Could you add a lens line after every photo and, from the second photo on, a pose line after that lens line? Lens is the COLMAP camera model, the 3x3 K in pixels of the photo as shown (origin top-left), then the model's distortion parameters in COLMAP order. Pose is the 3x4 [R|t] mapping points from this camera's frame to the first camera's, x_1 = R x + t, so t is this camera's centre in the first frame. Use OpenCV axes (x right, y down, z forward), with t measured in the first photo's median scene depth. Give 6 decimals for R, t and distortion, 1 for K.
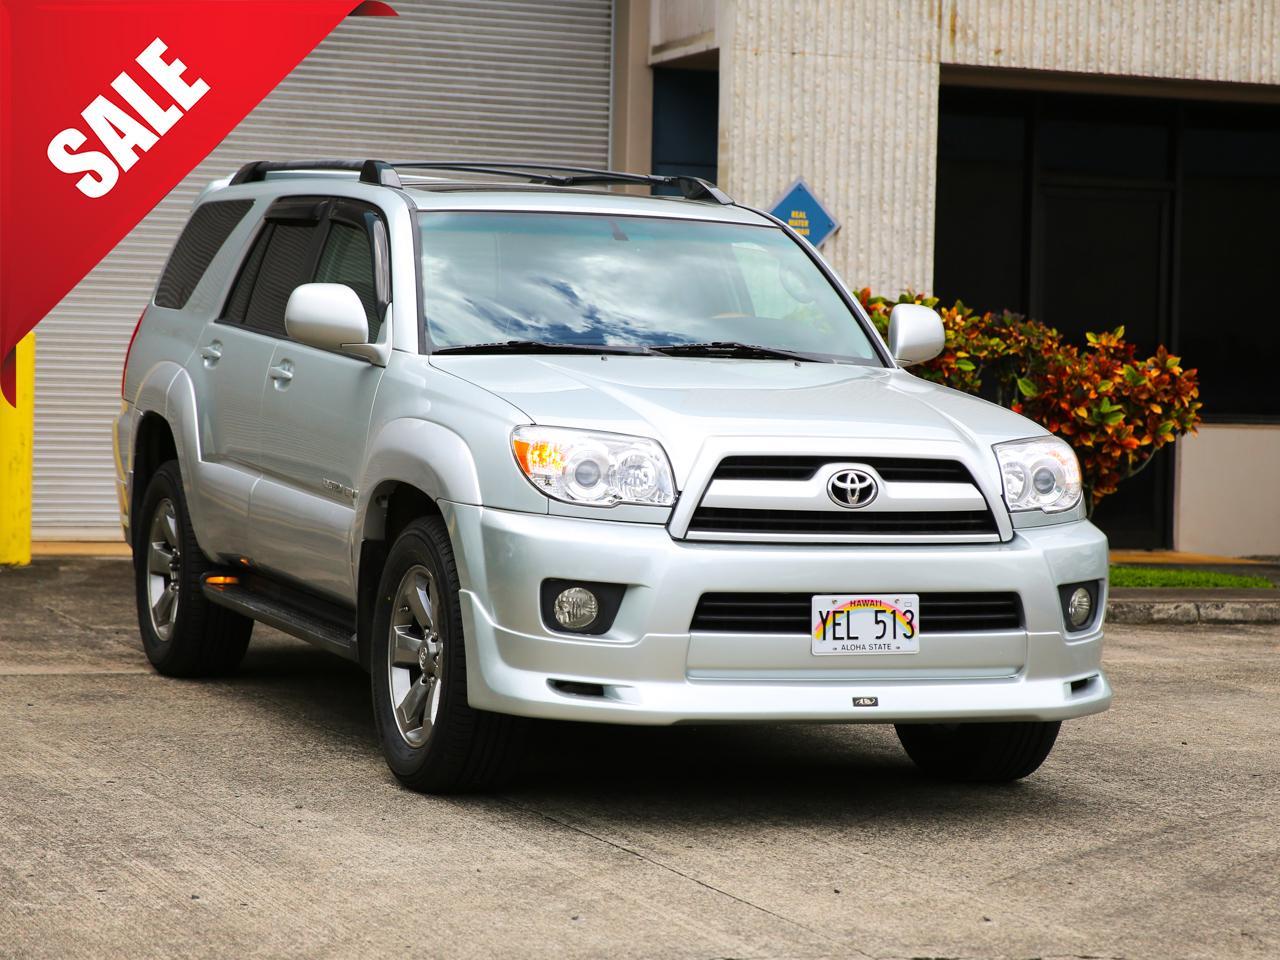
lens RADIAL K [[3349.9, 0, 640.0], [0, 3349.9, 480.0], [0, 0, 1]] dist [0.195068, 0.226451]
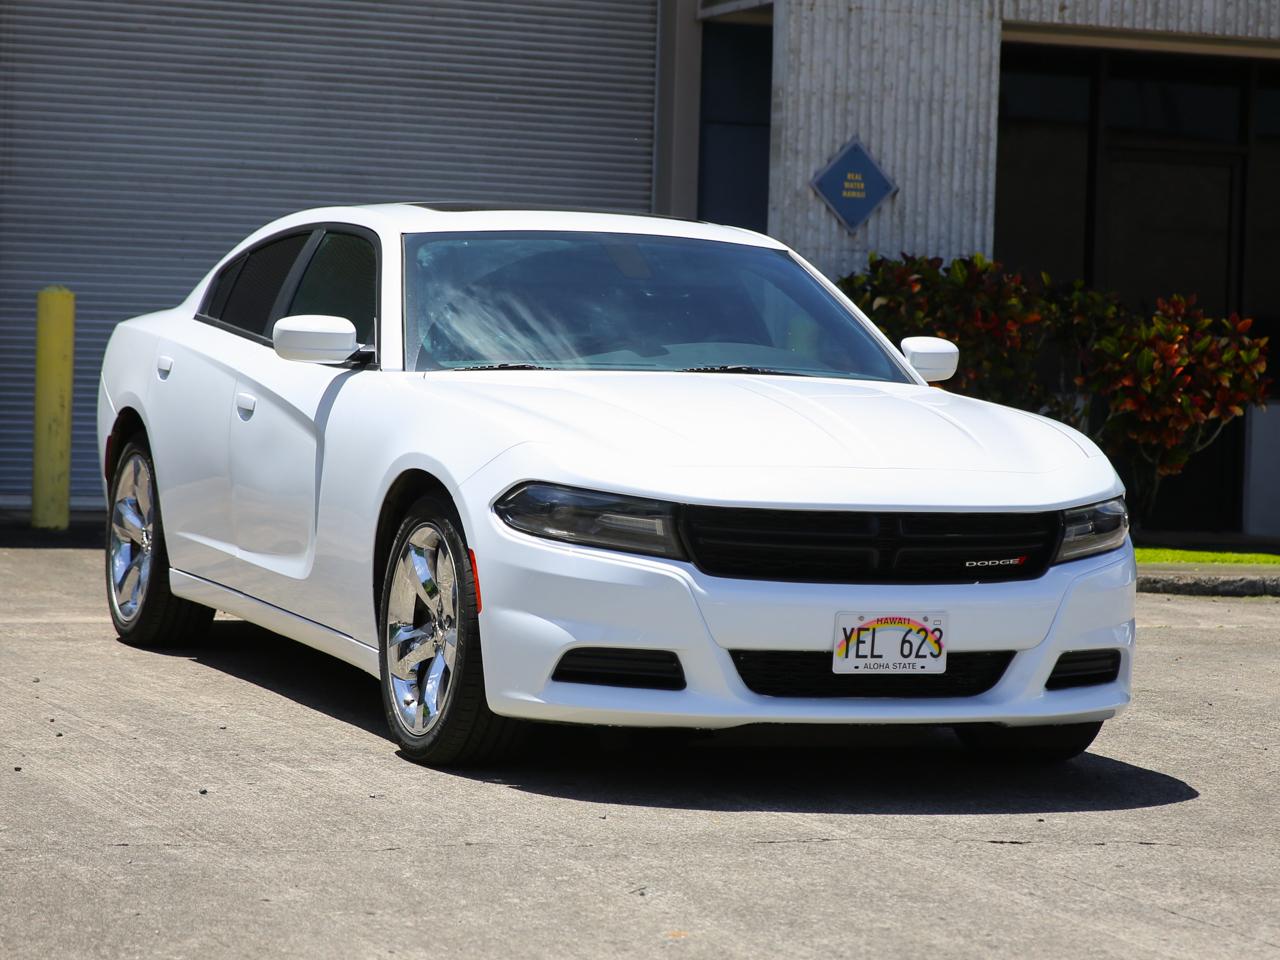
lens RADIAL K [[3956.1, 0, 608.2], [0, 3956.1, 518.6], [0, 0, 1]] dist [0.267905, -1.178156]
pose [[0.999972, 0.006026, -0.004380, -0.017507], [-0.005999, 0.999962, 0.006263, 0.012234], [0.004418, -0.006236, 0.999971, -0.137355]]
